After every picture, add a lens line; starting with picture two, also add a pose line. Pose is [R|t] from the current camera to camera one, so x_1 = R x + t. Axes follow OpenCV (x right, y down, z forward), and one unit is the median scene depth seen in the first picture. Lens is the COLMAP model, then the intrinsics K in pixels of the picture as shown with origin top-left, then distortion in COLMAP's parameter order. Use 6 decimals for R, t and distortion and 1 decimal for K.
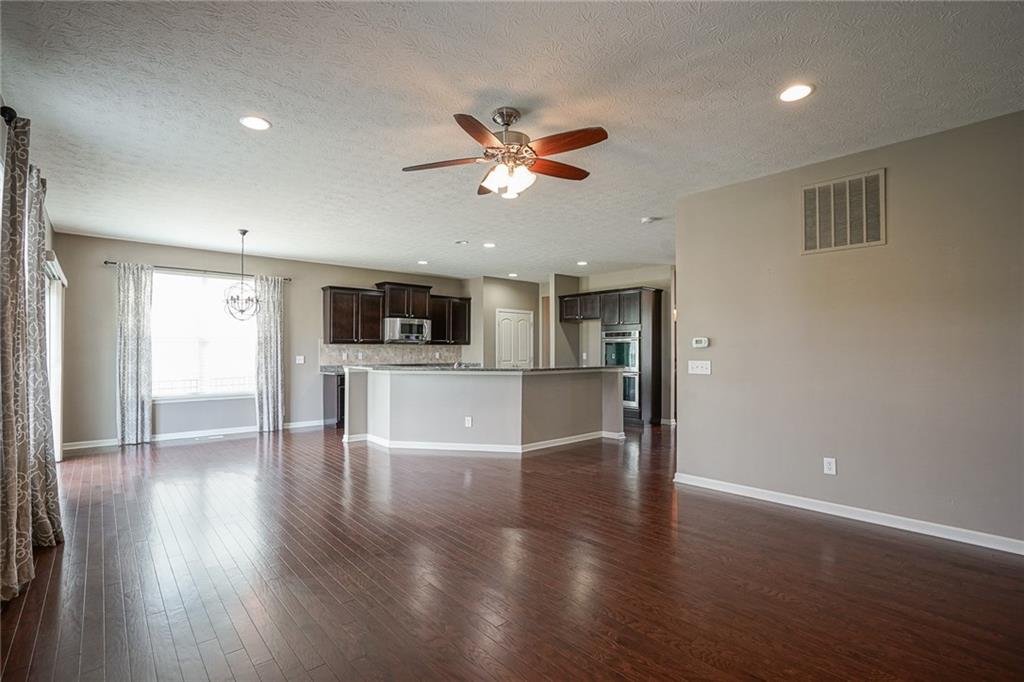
lens RADIAL K [[469.3, 0, 505.4], [0, 469.3, 348.2], [0, 0, 1]] dist [-0.047057, 0.014777]
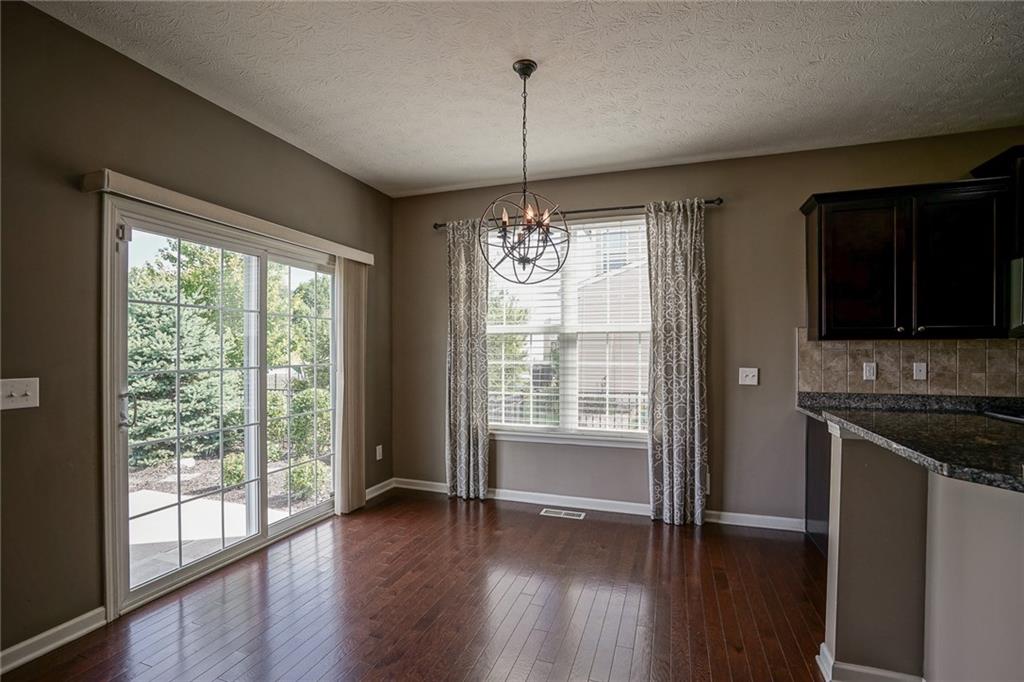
lens RADIAL K [[469.3, 0, 502.5], [0, 469.3, 350.4], [0, 0, 1]] dist [-0.047057, 0.014777]
pose [[0.473322, 0.003602, -0.880882, -0.157137], [0.003555, 0.999976, 0.005999, -0.003837], [0.880883, -0.005971, 0.473297, 0.573064]]
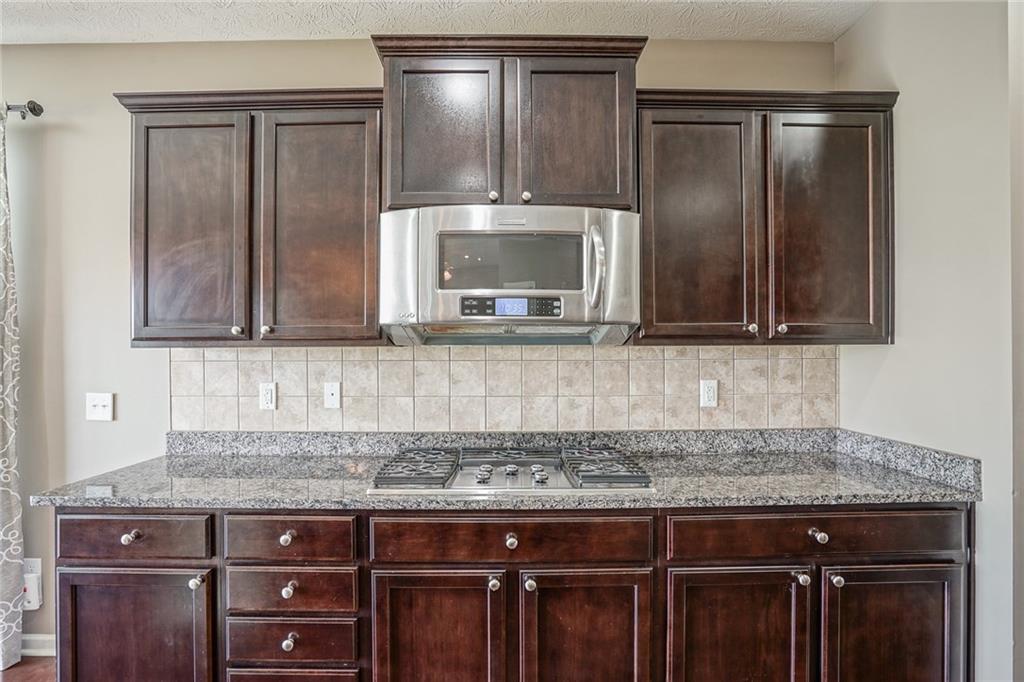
lens RADIAL K [[469.3, 0, 505.3], [0, 469.3, 356.6], [0, 0, 1]] dist [-0.047057, 0.014777]
pose [[0.742299, -0.003218, -0.670061, -0.085027], [0.005836, 0.999982, 0.001663, -0.003686], [0.670043, -0.005145, 0.742304, 0.954934]]
